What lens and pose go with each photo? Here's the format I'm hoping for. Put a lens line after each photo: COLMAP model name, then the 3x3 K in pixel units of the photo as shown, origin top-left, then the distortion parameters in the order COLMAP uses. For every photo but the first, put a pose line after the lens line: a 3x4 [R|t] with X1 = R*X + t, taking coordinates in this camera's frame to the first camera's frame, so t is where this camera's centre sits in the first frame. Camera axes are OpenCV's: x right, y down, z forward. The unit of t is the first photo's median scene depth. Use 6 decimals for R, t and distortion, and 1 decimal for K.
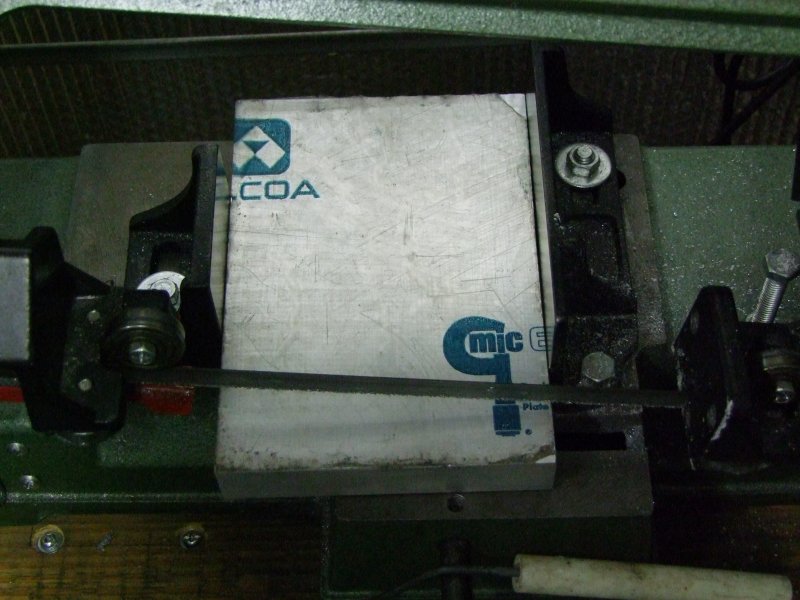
lens RADIAL K [[1339.0, 0, 400.0], [0, 1339.0, 300.0], [0, 0, 1]] dist [0.008570, 0.020496]
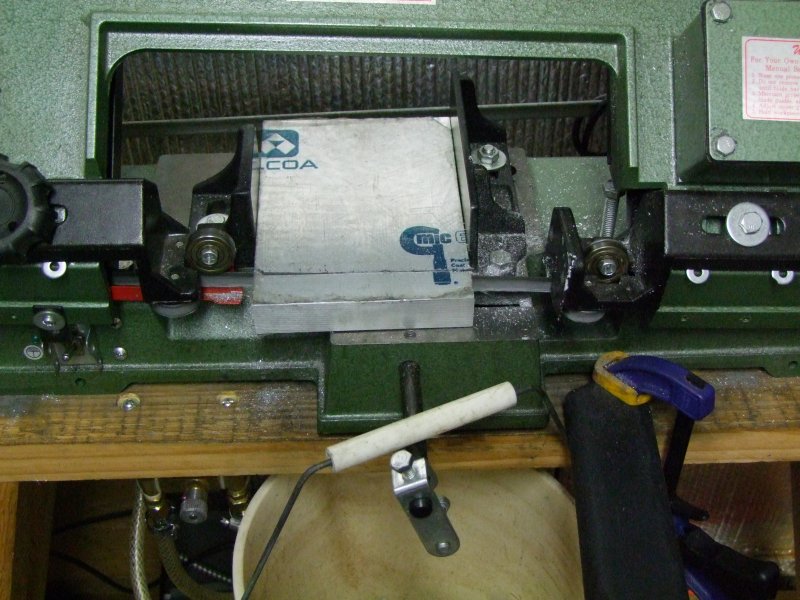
lens RADIAL K [[1093.6, 0, 400.0], [0, 1093.6, 300.0], [0, 0, 1]] dist [-0.005136, 0.000996]
pose [[0.999193, -0.003760, 0.039982, -0.016678], [0.012603, 0.974667, -0.223307, 0.352255], [-0.038129, 0.223631, 0.973928, -0.195619]]
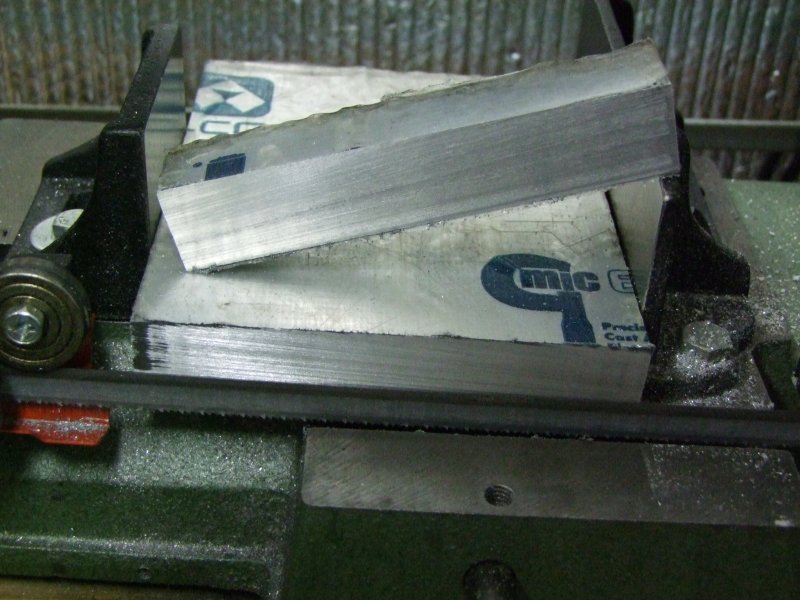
lens RADIAL K [[1238.9, 0, 400.0], [0, 1238.9, 300.0], [0, 0, 1]] dist [-0.073564, -0.099281]
pose [[0.996542, 0.074961, 0.035857, -0.027181], [-0.055587, 0.922127, -0.382874, 0.260492], [-0.061765, 0.379556, 0.923105, 0.402788]]
